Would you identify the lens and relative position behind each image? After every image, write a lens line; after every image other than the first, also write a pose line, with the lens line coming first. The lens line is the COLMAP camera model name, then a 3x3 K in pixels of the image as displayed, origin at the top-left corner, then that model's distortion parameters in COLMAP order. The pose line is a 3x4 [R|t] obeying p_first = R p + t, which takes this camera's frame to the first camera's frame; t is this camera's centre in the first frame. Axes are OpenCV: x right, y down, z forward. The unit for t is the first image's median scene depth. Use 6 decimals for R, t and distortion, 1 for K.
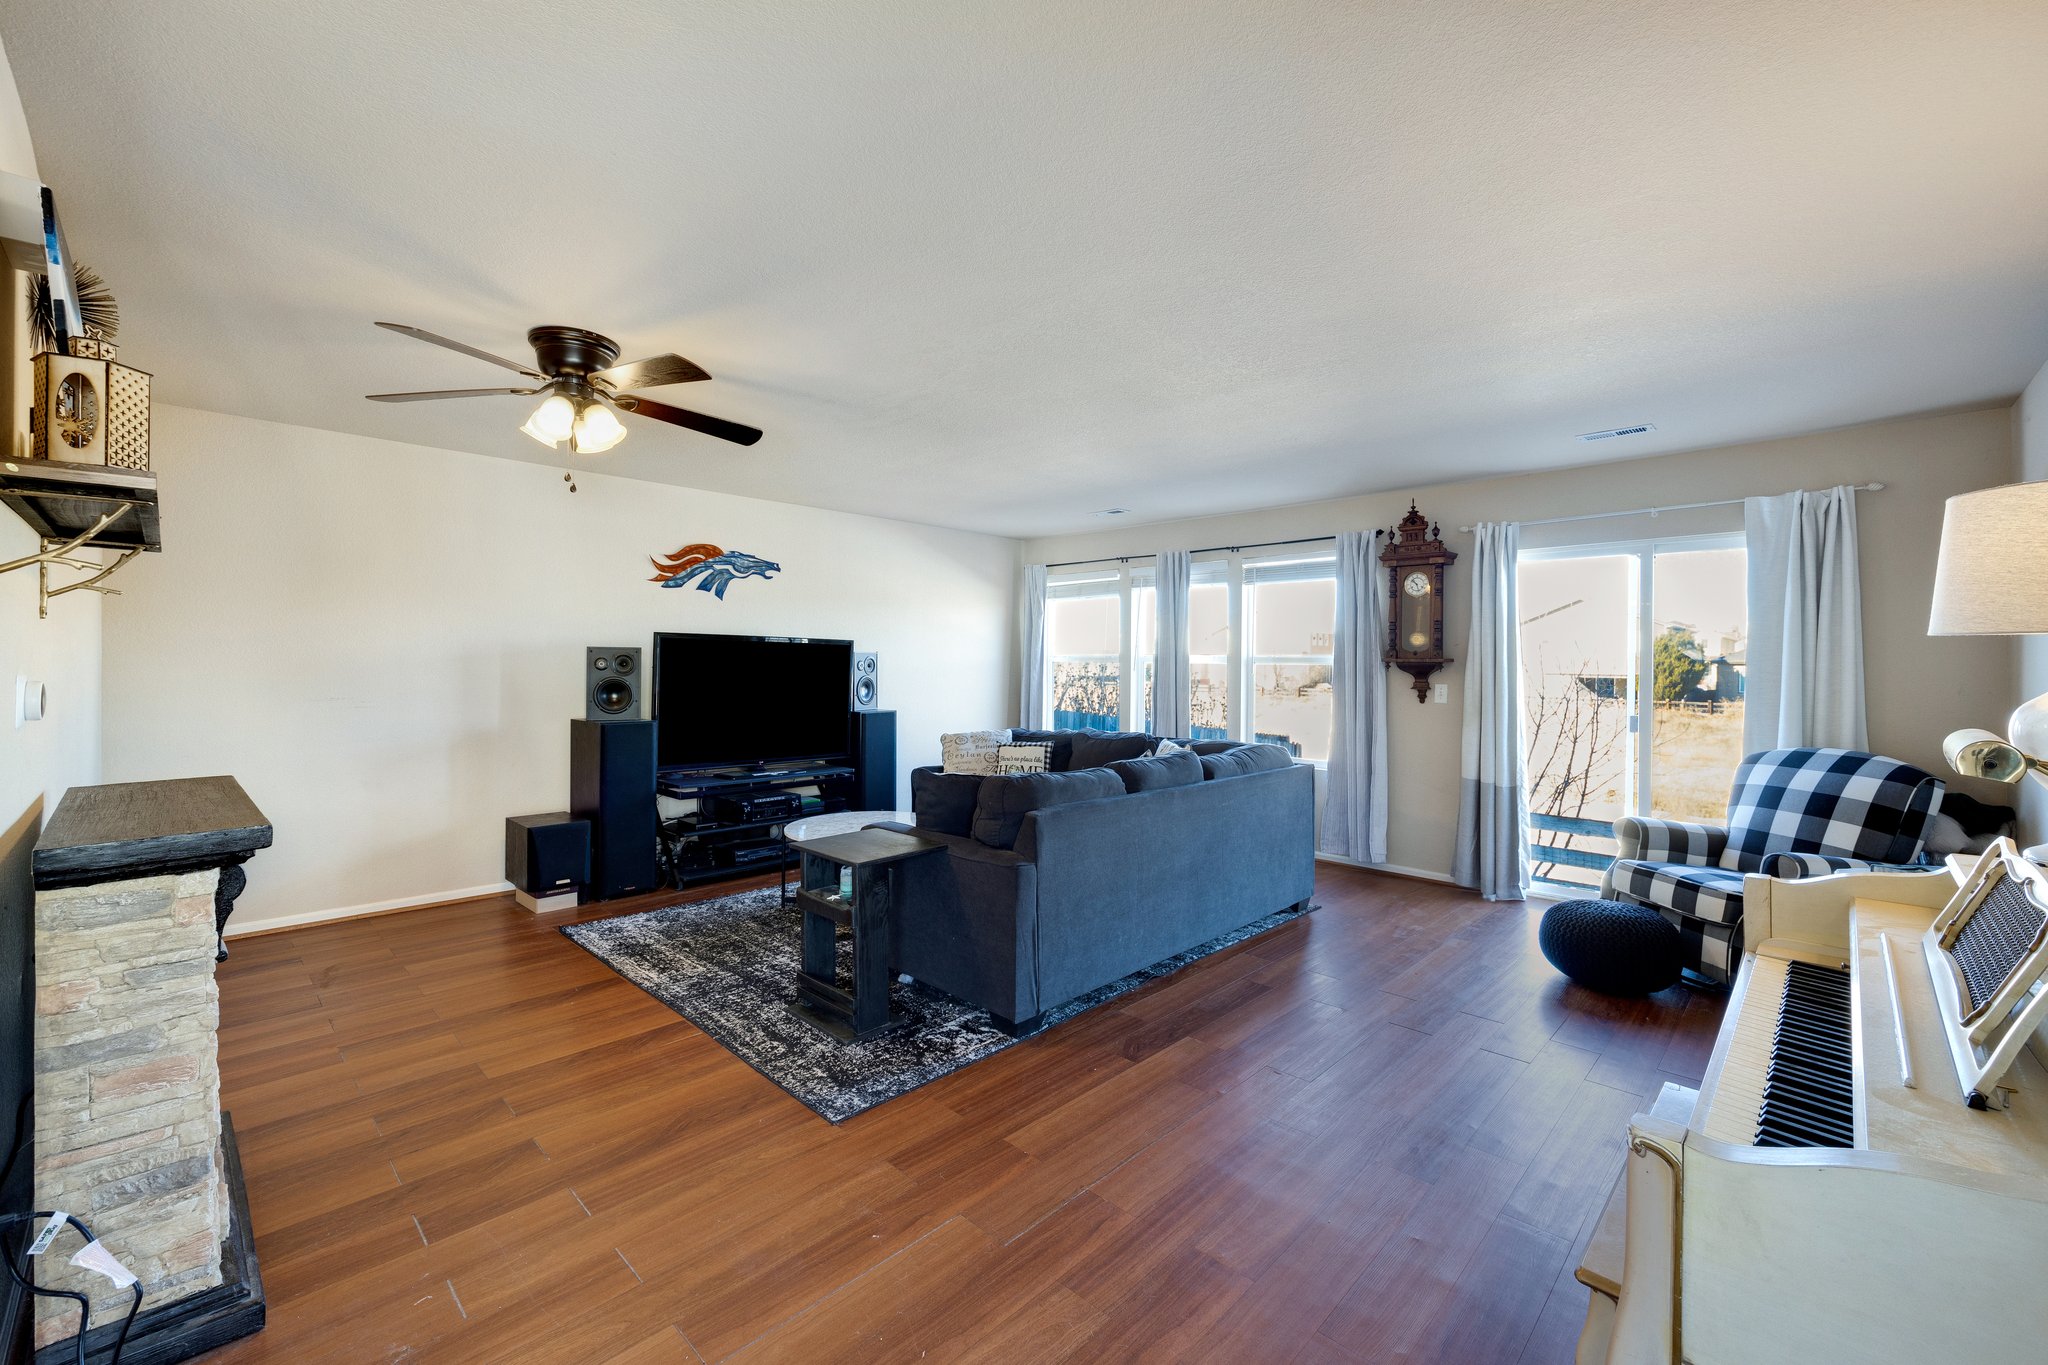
lens RADIAL K [[830.8, 0, 1028.0], [0, 830.8, 668.3], [0, 0, 1]] dist [-0.001984, 0.000081]
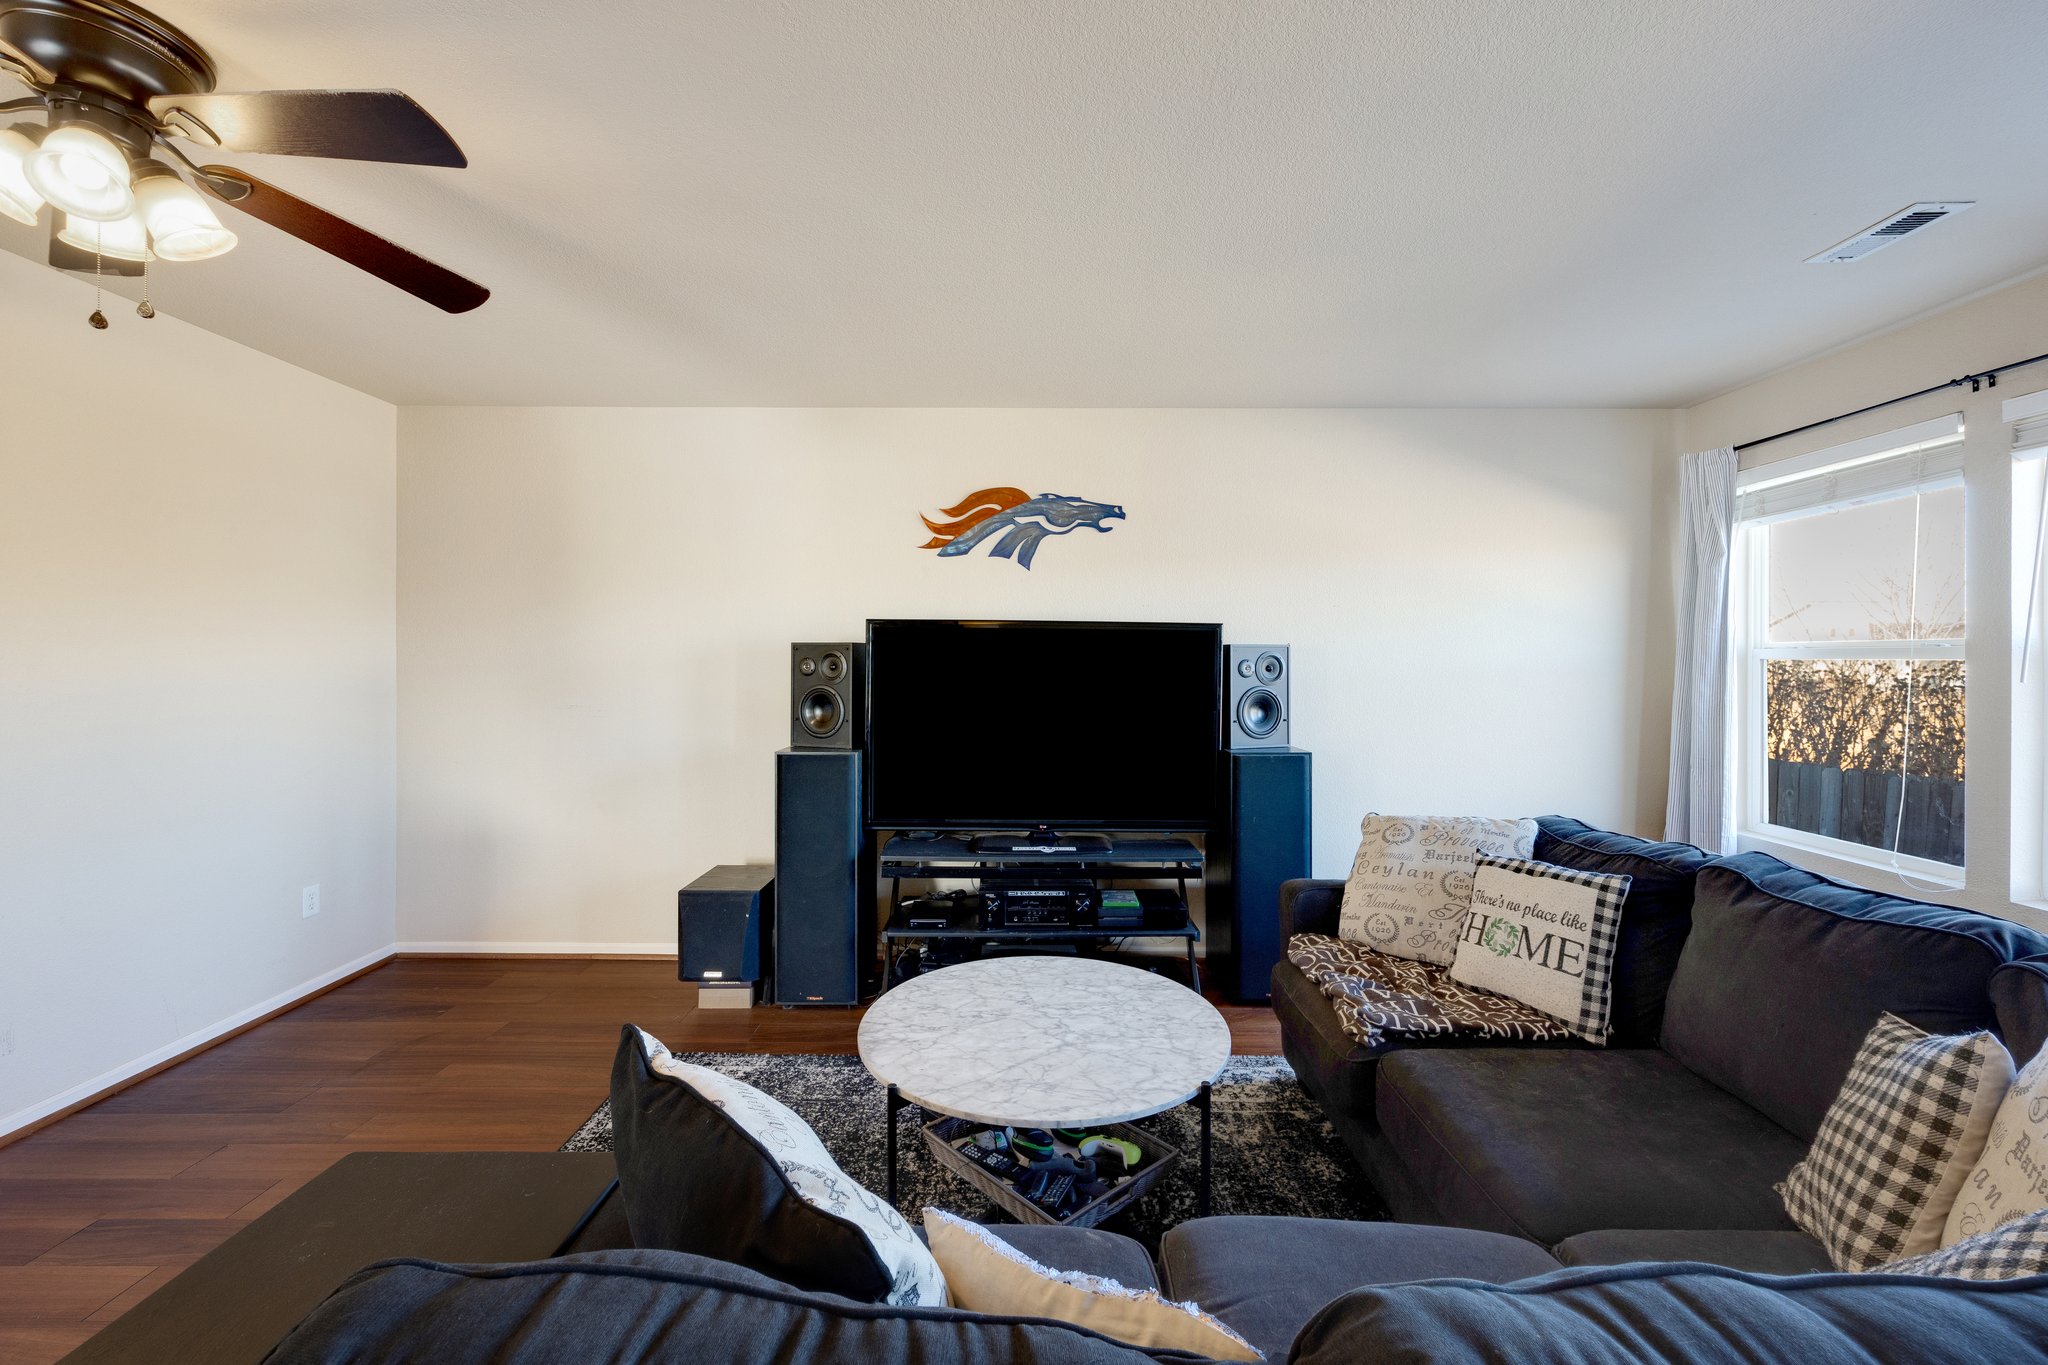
lens RADIAL K [[830.8, 0, 1028.0], [0, 830.8, 668.3], [0, 0, 1]] dist [-0.001984, 0.000081]
pose [[0.695239, -0.001867, -0.718777, 0.113095], [-0.002326, 0.999986, -0.004847, -0.000702], [0.718775, 0.005042, 0.695224, 0.583056]]
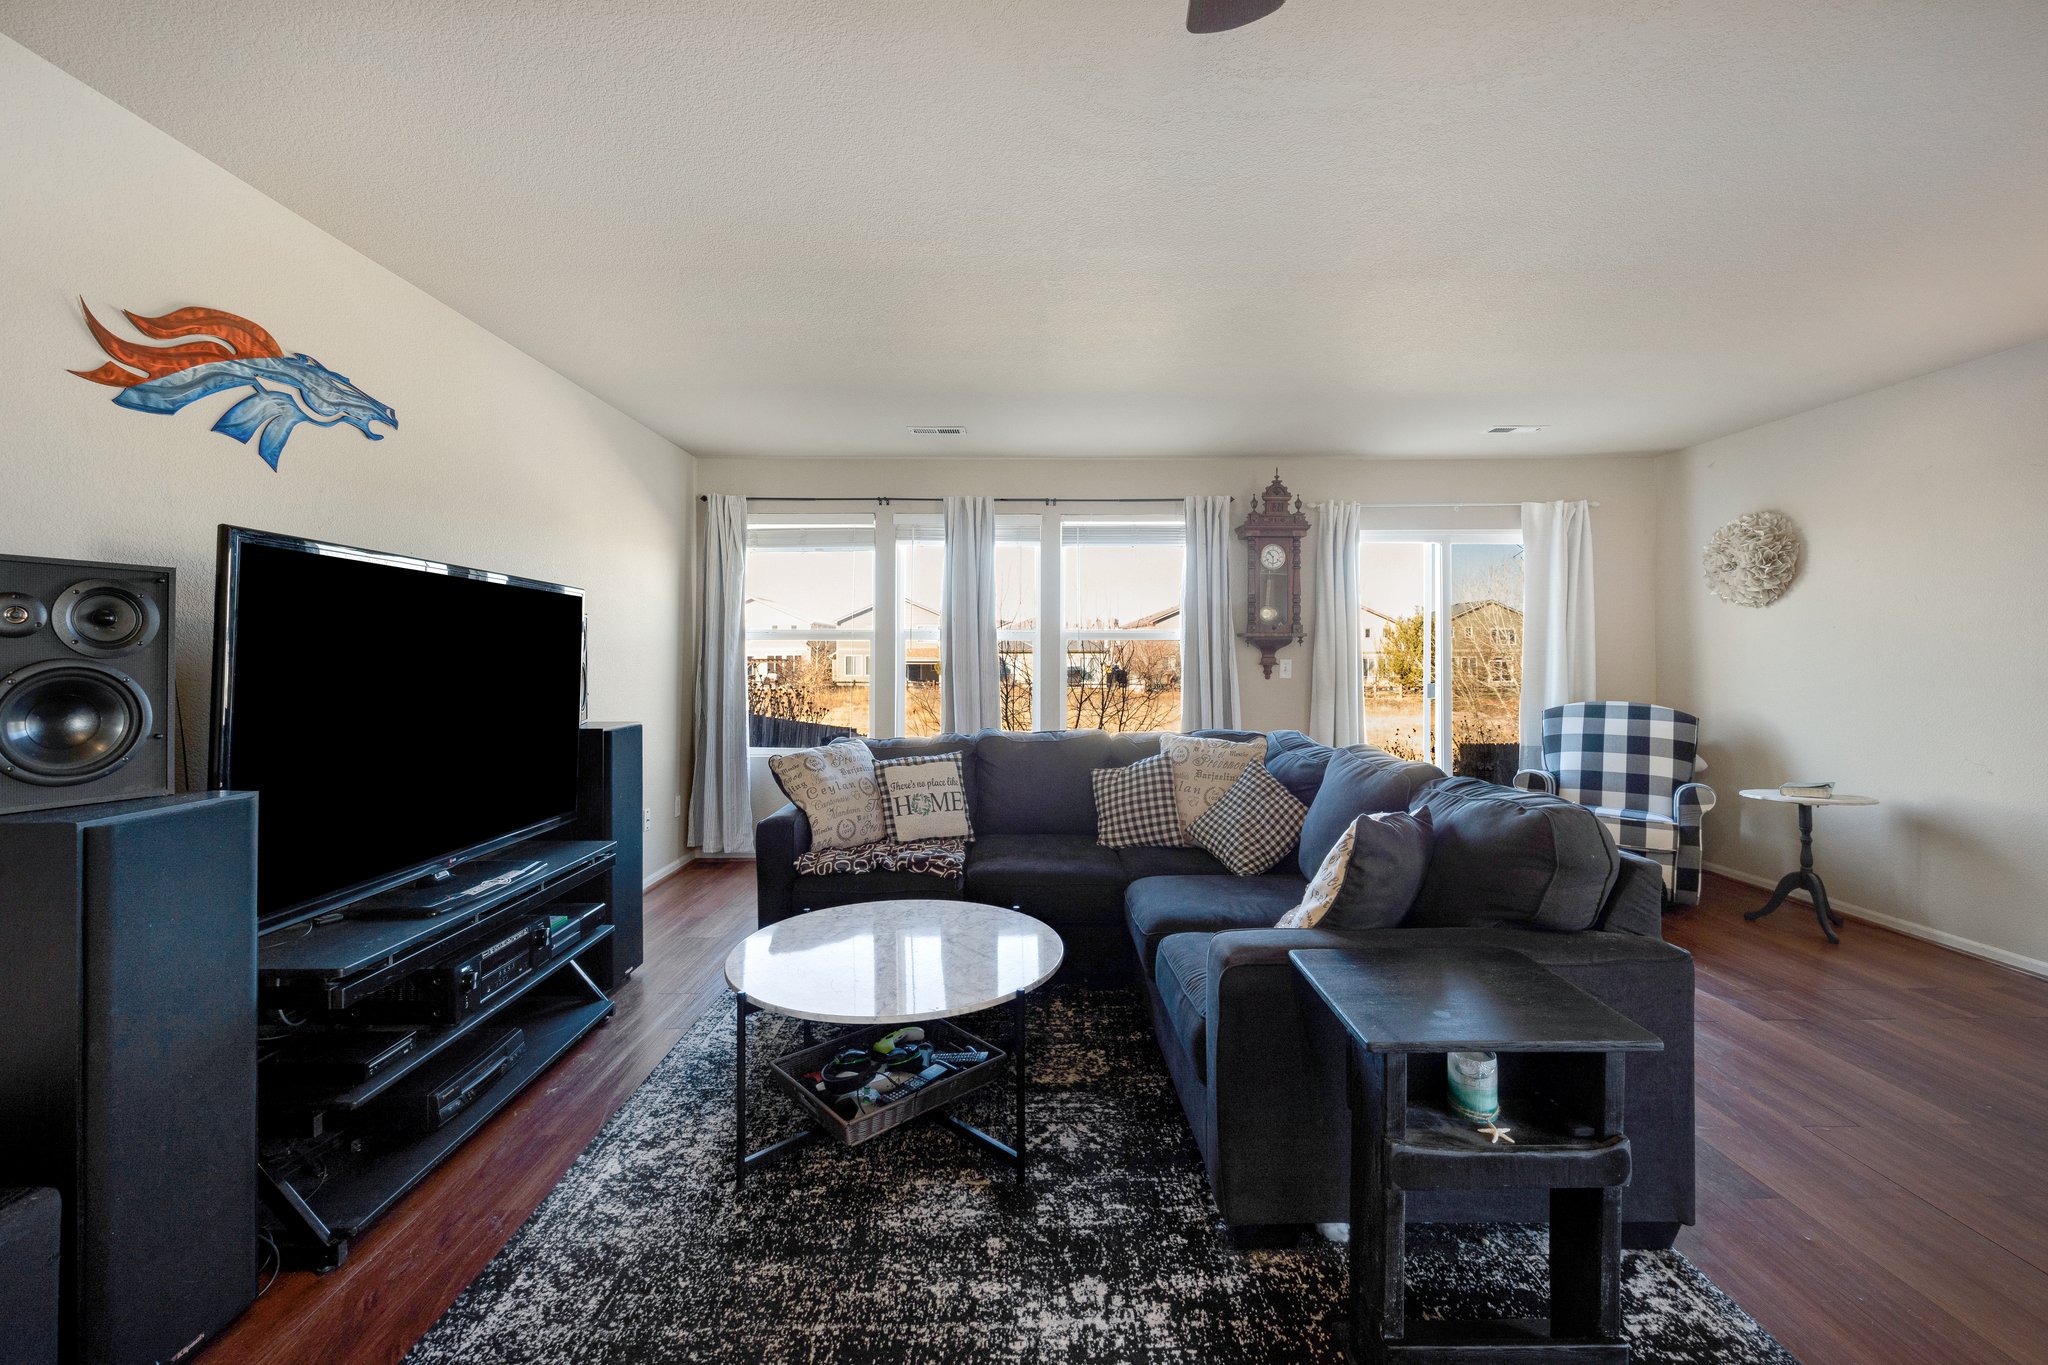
lens RADIAL K [[837.4, 0, 1025.4], [0, 837.4, 651.3], [0, 0, 1]] dist [-0.004090, 0.000491]
pose [[0.713568, -0.004164, 0.700574, -0.422373], [0.010392, 0.999935, -0.004642, 0.010982], [-0.700509, 0.010593, 0.713565, 0.500548]]
